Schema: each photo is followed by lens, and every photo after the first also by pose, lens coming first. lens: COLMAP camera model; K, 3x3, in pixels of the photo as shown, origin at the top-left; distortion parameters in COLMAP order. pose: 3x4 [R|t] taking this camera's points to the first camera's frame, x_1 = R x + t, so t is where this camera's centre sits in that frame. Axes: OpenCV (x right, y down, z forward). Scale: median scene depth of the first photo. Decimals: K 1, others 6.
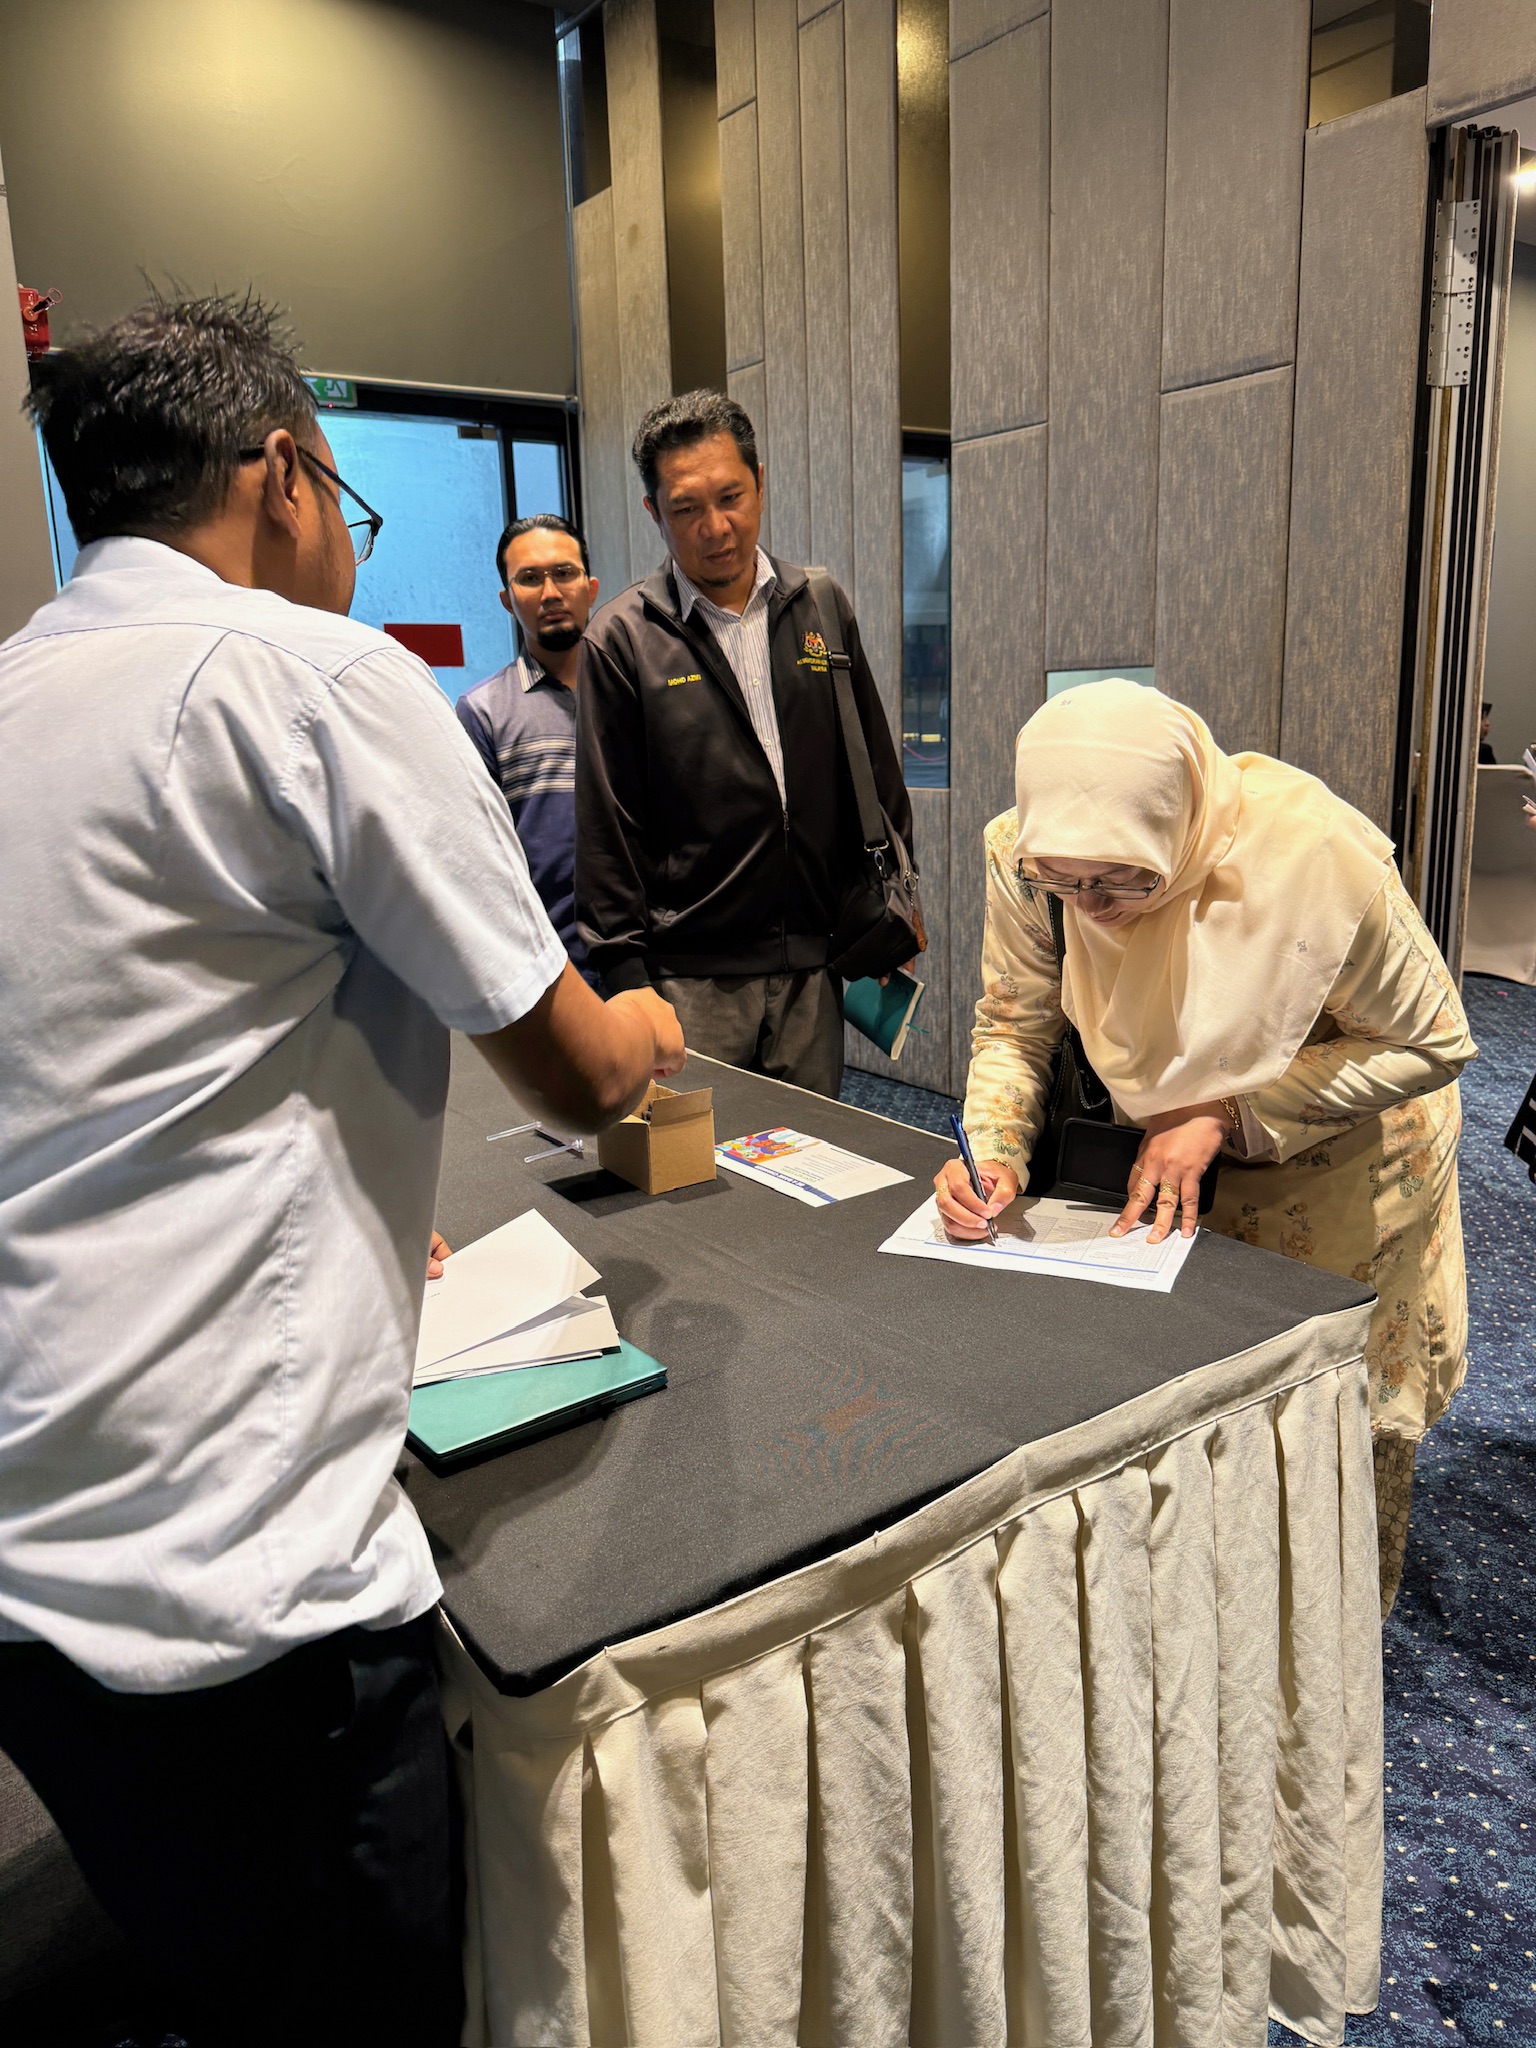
lens RADIAL K [[1478.2, 0, 750.1], [0, 1478.2, 1018.4], [0, 0, 1]] dist [0.030419, -0.051498]
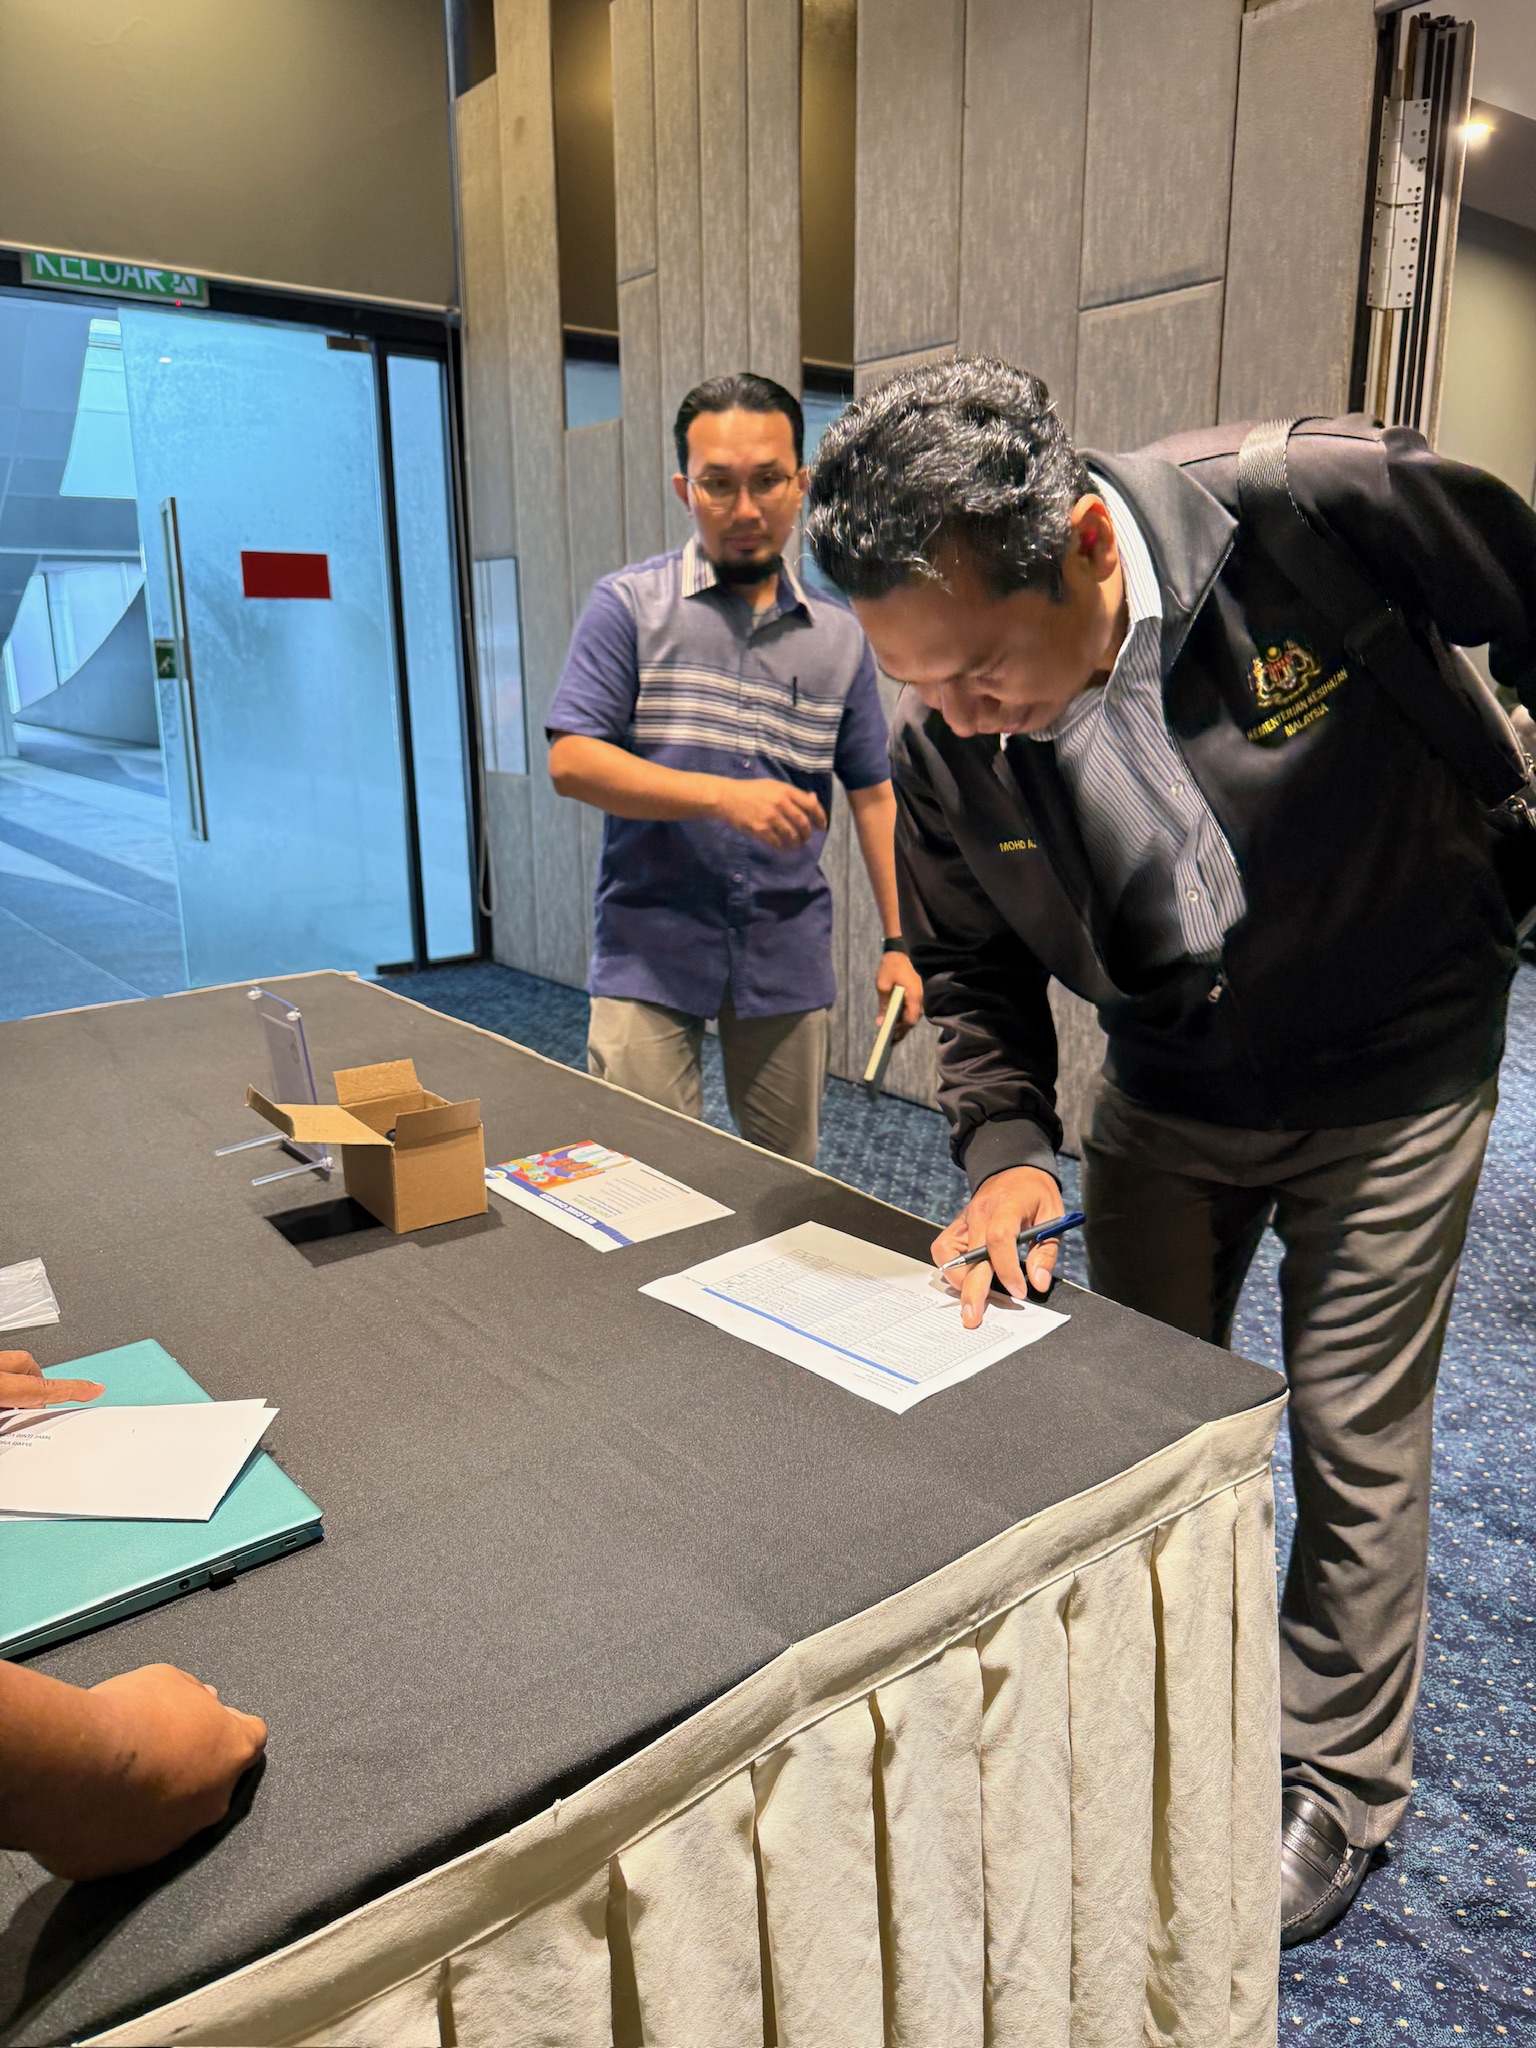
lens RADIAL K [[1478.2, 0, 773.5], [0, 1478.2, 1033.5], [0, 0, 1]] dist [0.030419, -0.051498]
pose [[0.997870, 0.013705, 0.063774, 0.044703], [-0.015801, 0.999347, 0.032485, -0.009113], [-0.063288, -0.033424, 0.997435, 0.109013]]
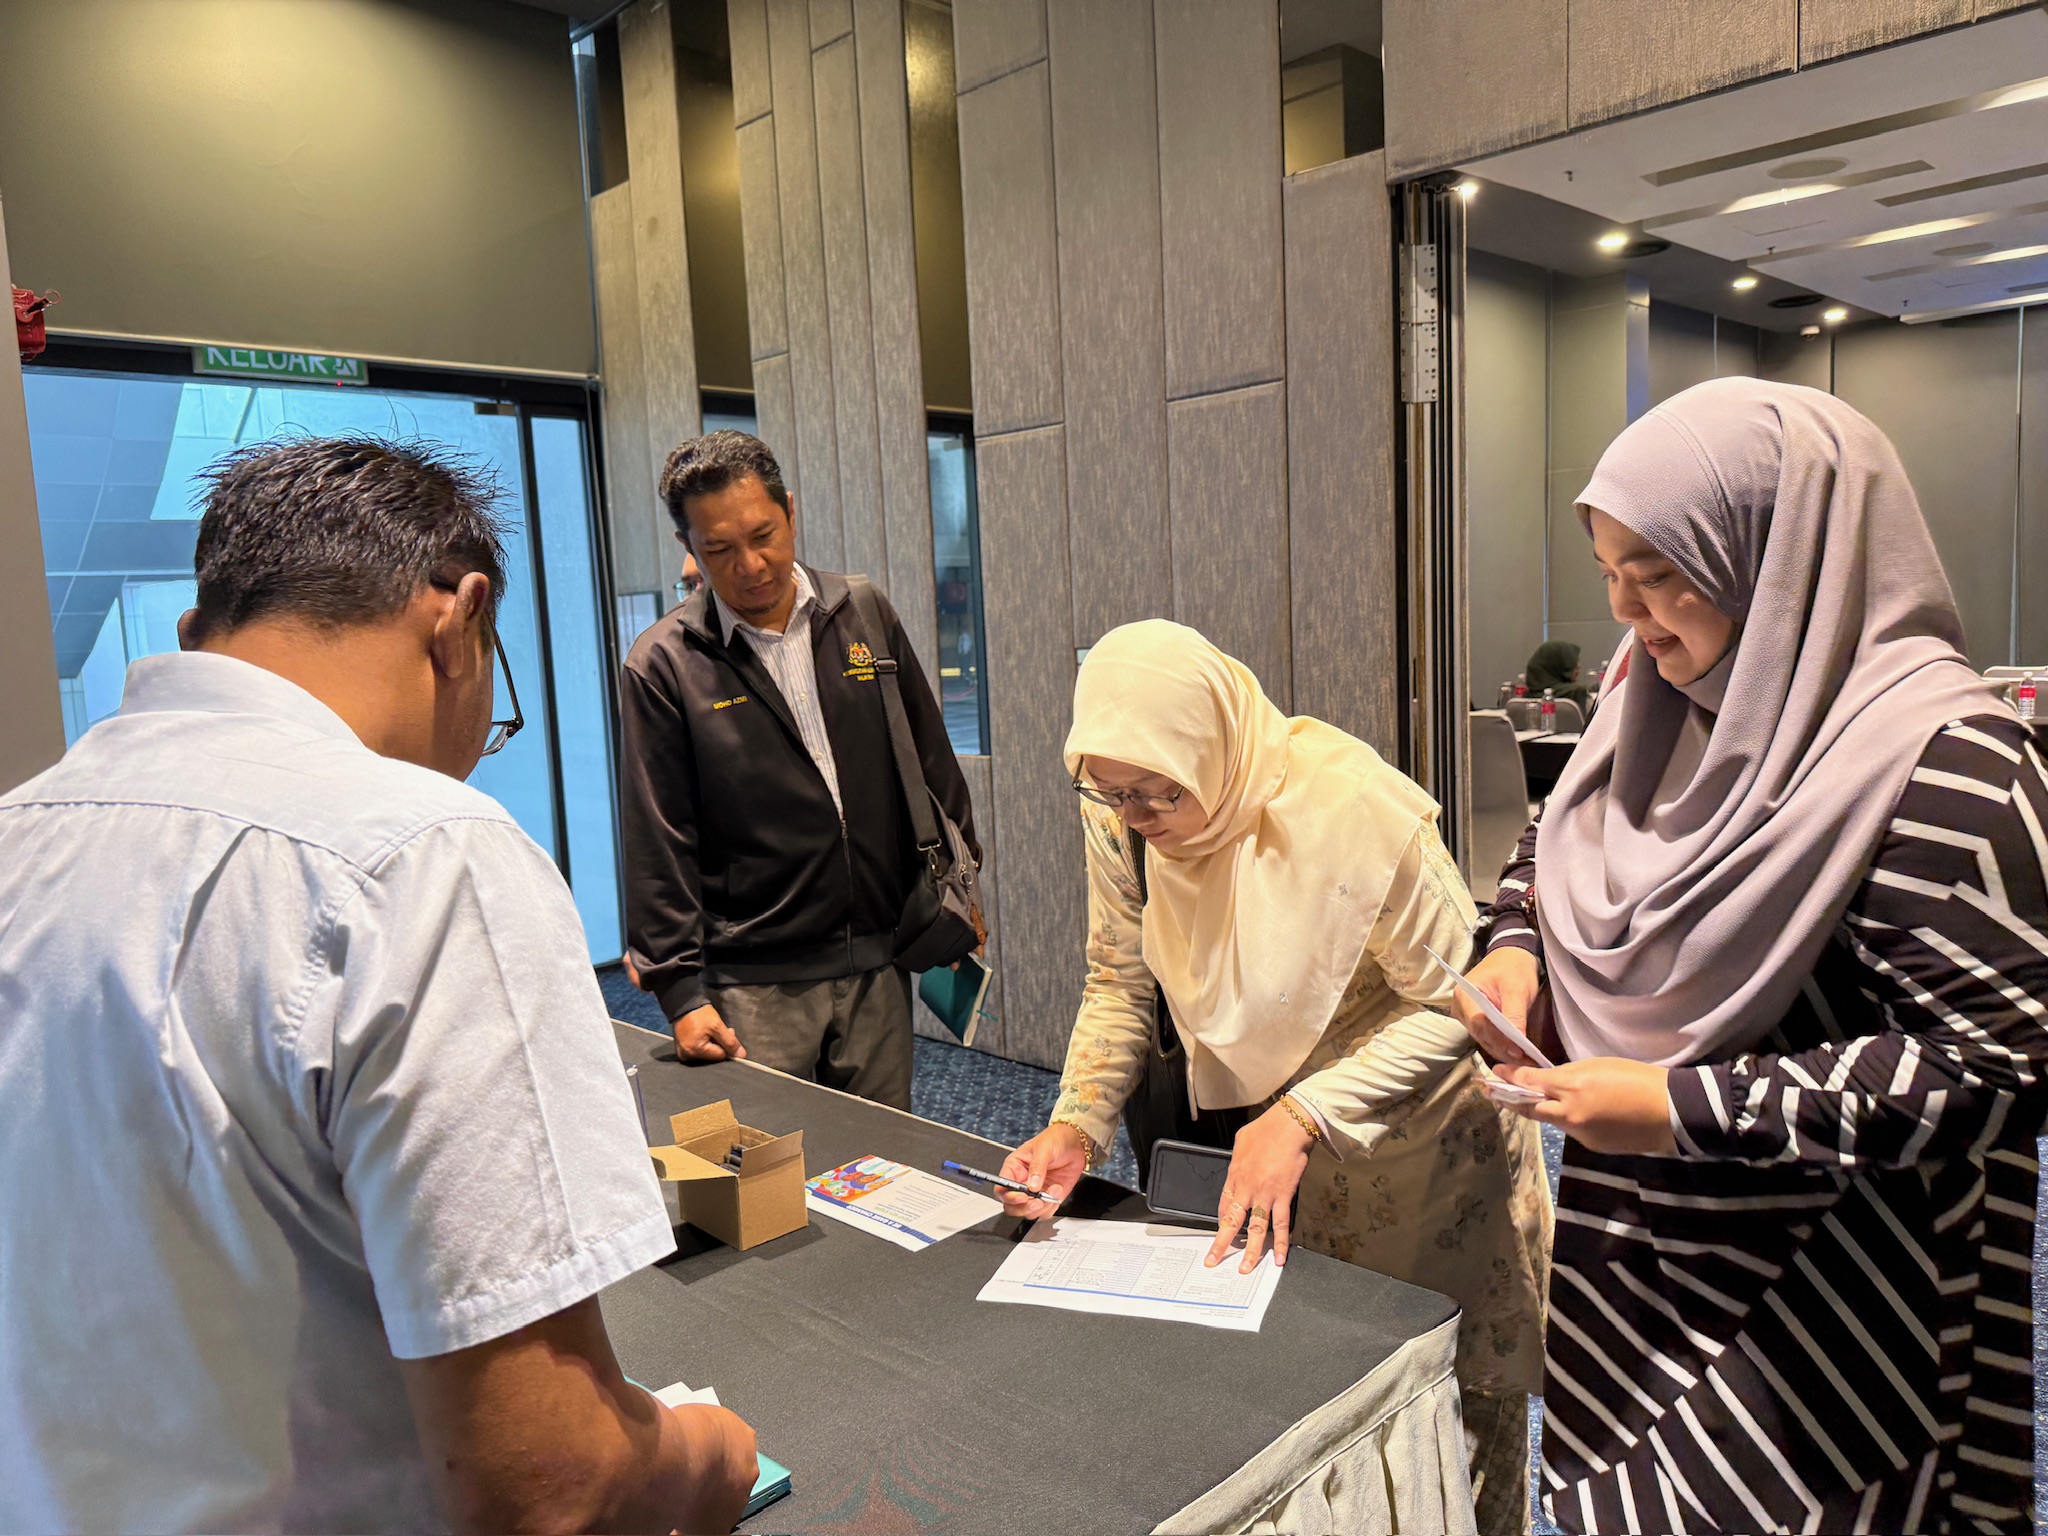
lens RADIAL K [[1478.2, 0, 1032.4], [0, 1478.2, 782.1], [0, 0, 1]] dist [0.030419, -0.051498]
pose [[0.984012, -0.034015, 0.174825, -0.021838], [0.053210, 0.992909, -0.106307, -0.039386], [-0.169969, 0.113910, 0.978844, -0.010889]]
